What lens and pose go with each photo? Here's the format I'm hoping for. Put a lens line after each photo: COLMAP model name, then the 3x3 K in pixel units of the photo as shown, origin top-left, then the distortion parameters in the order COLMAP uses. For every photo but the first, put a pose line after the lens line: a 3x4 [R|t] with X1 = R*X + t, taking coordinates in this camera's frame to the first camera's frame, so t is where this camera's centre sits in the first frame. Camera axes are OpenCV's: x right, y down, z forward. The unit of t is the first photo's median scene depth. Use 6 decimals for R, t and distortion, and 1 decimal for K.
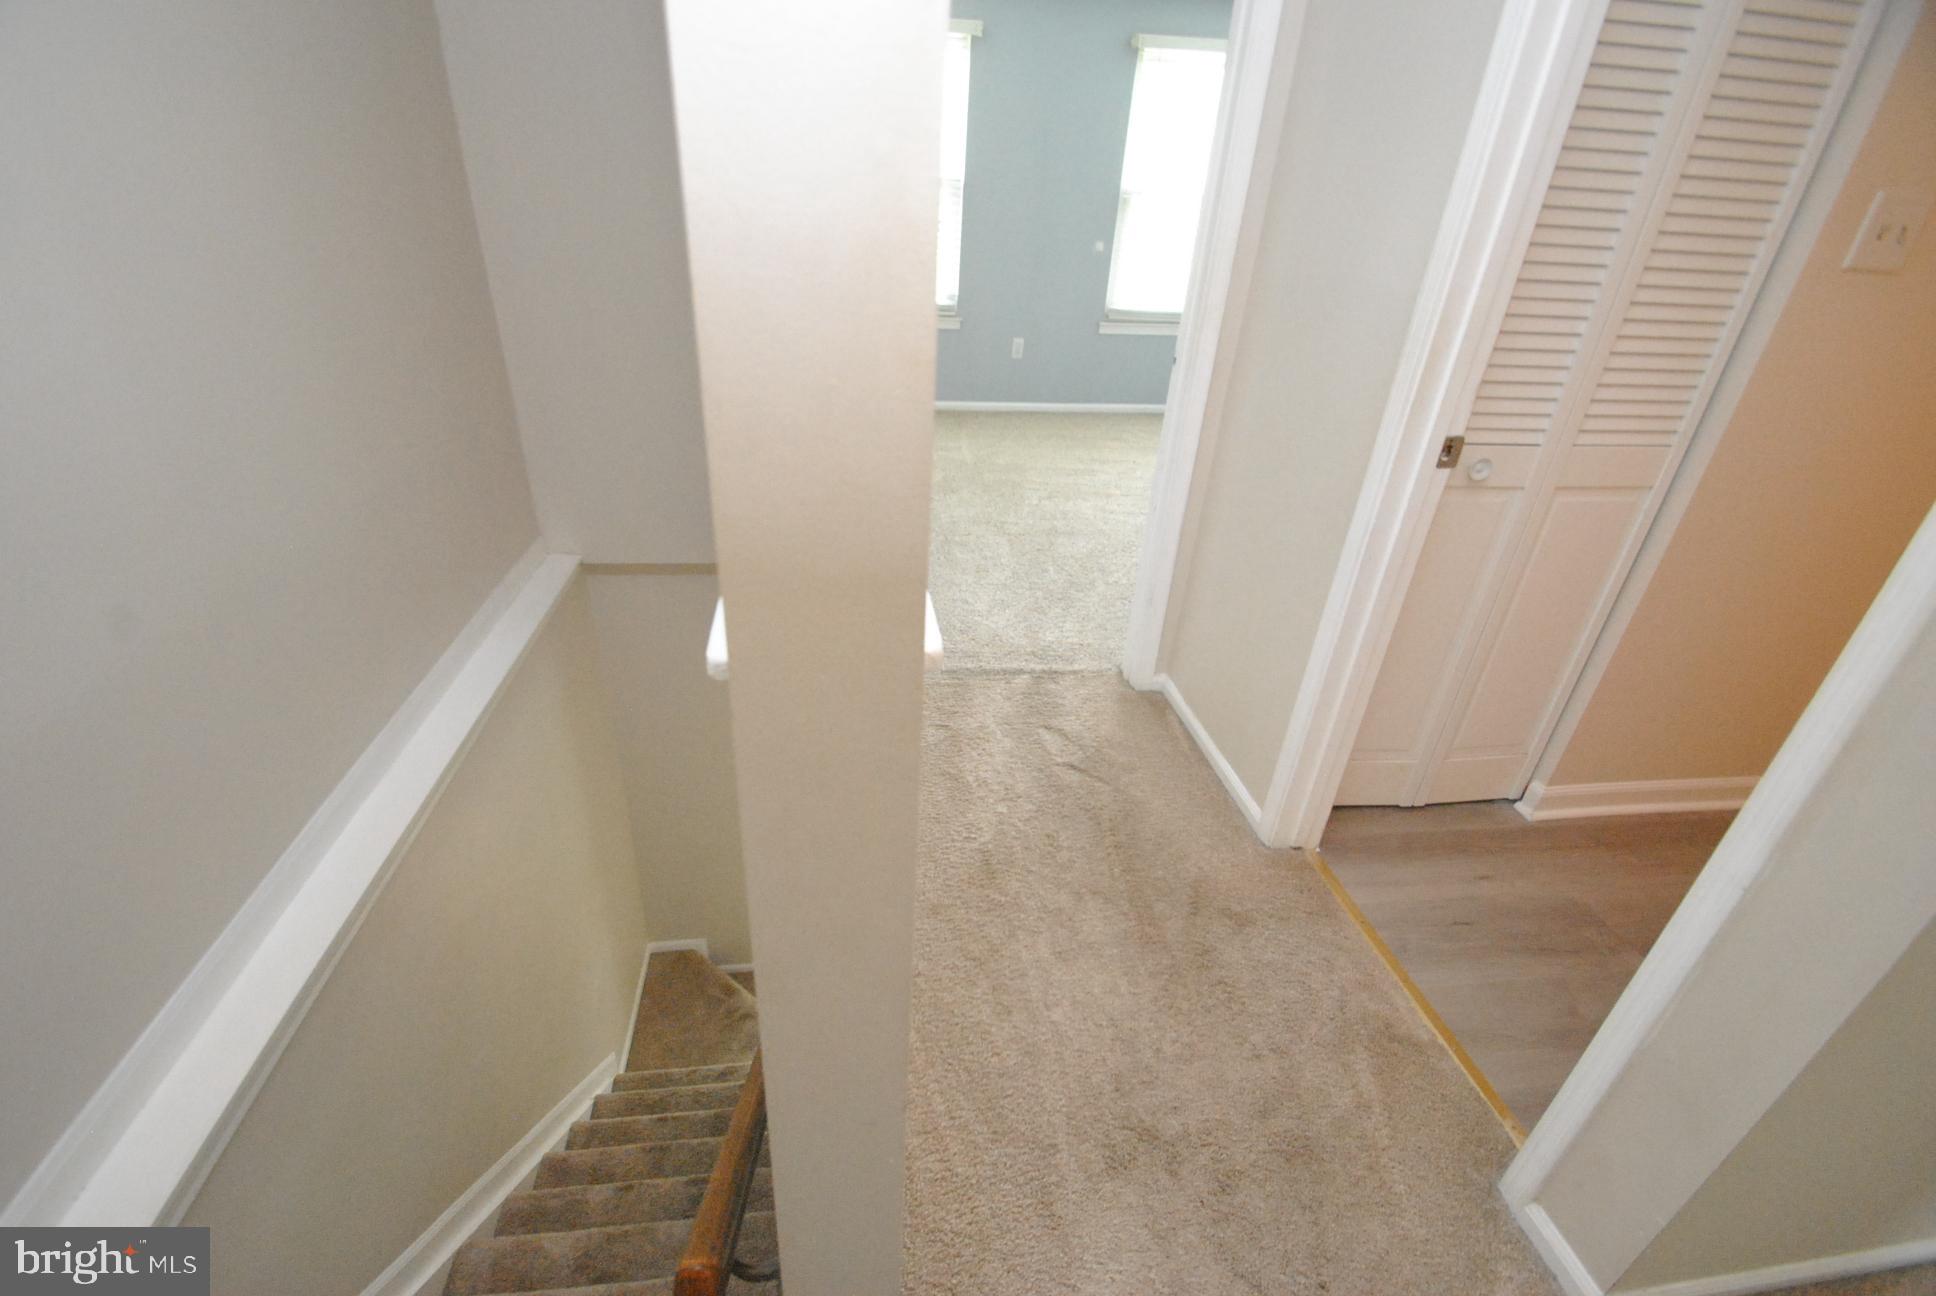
lens RADIAL K [[859.6, 0, 926.4], [0, 859.6, 677.3], [0, 0, 1]] dist [0.019599, -0.013996]
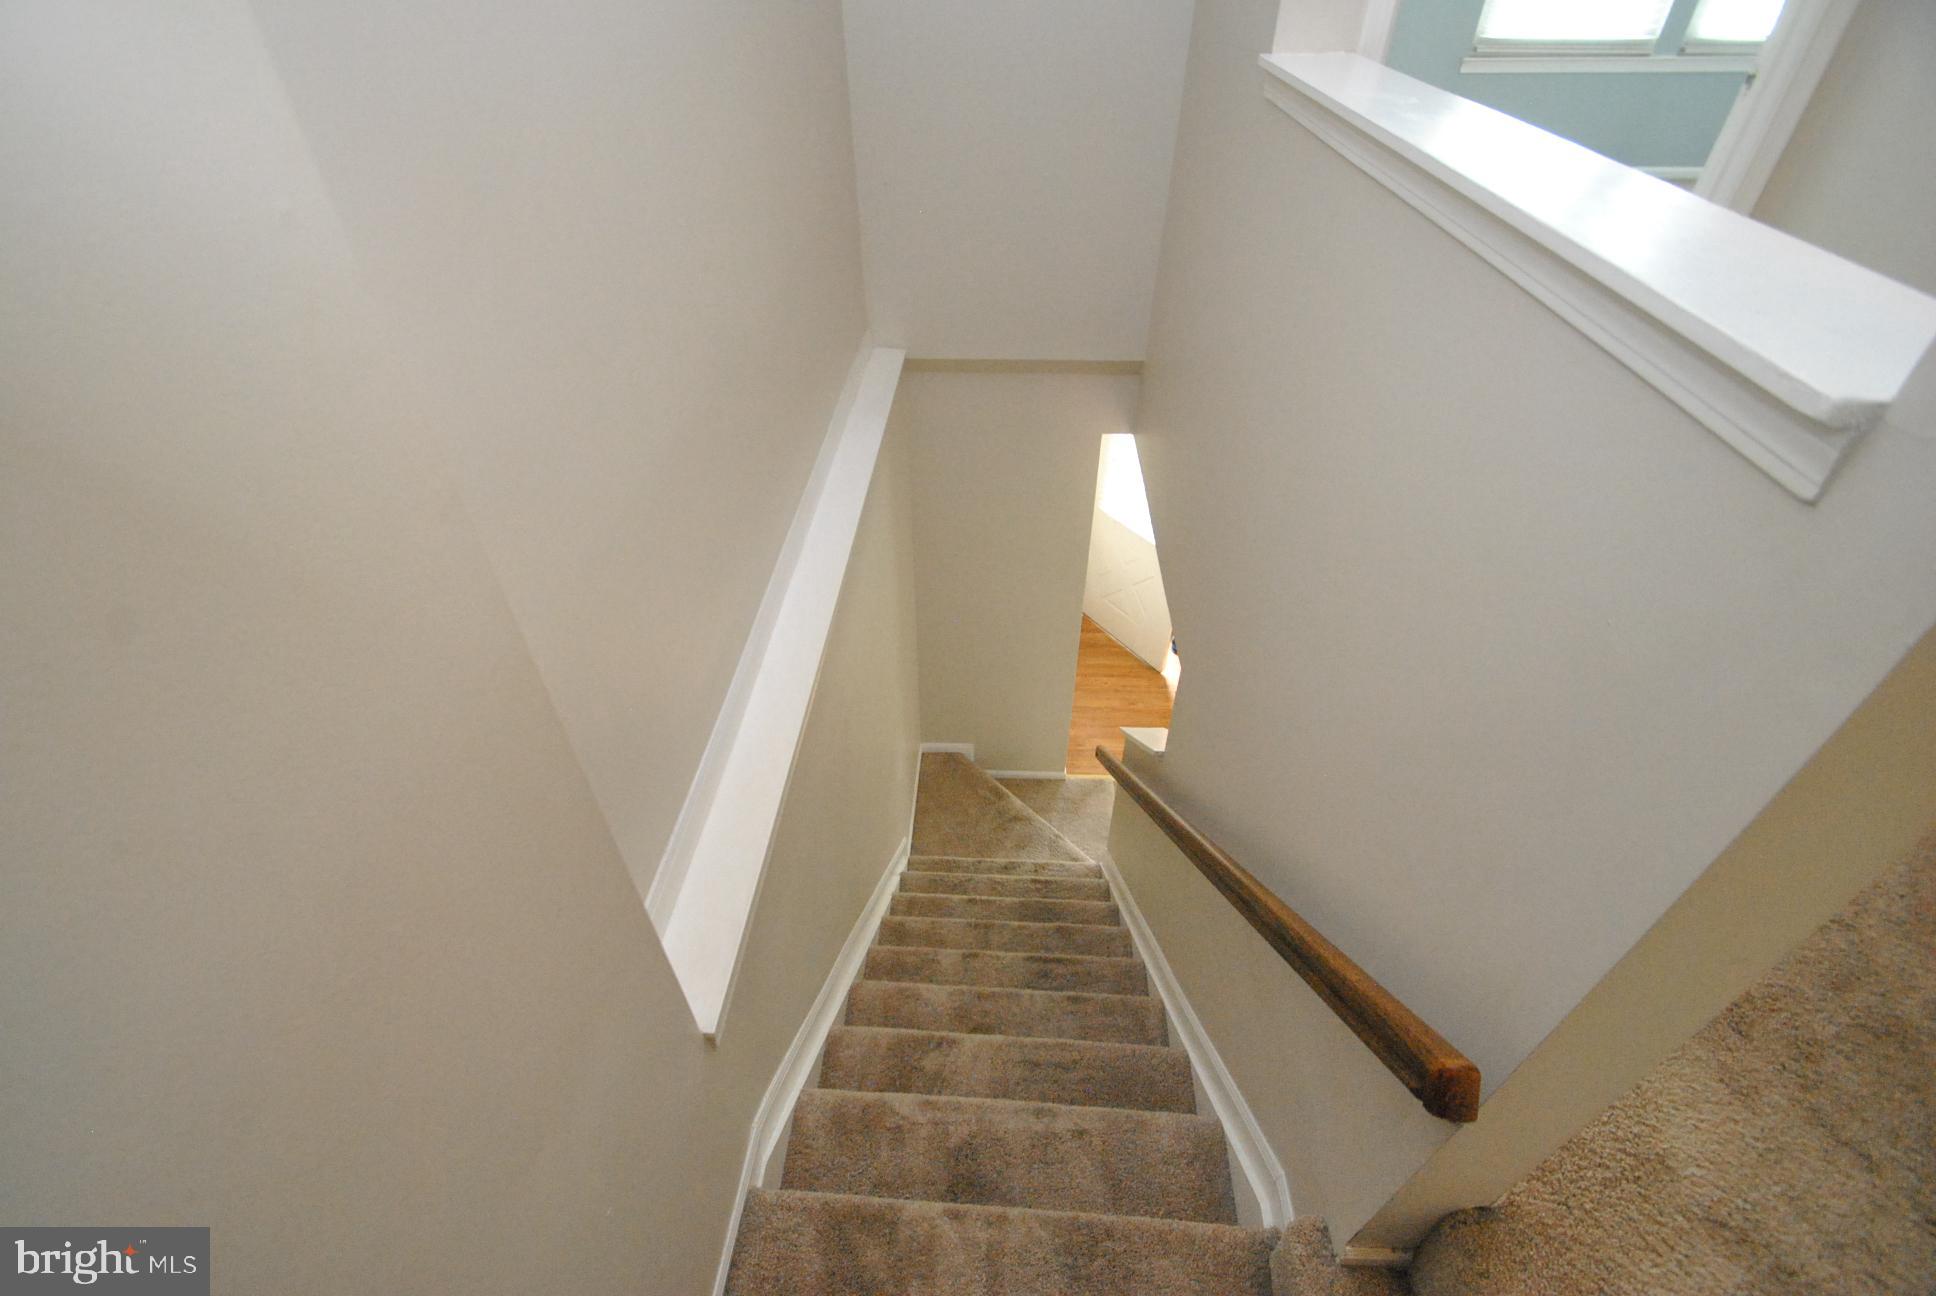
lens RADIAL K [[859.6, 0, 926.4], [0, 859.6, 677.3], [0, 0, 1]] dist [0.019599, -0.013996]
pose [[0.979325, 0.075195, -0.187798, -0.198633], [-0.035791, 0.978108, 0.204998, 0.020904], [0.199102, -0.194038, 0.960577, 0.007129]]
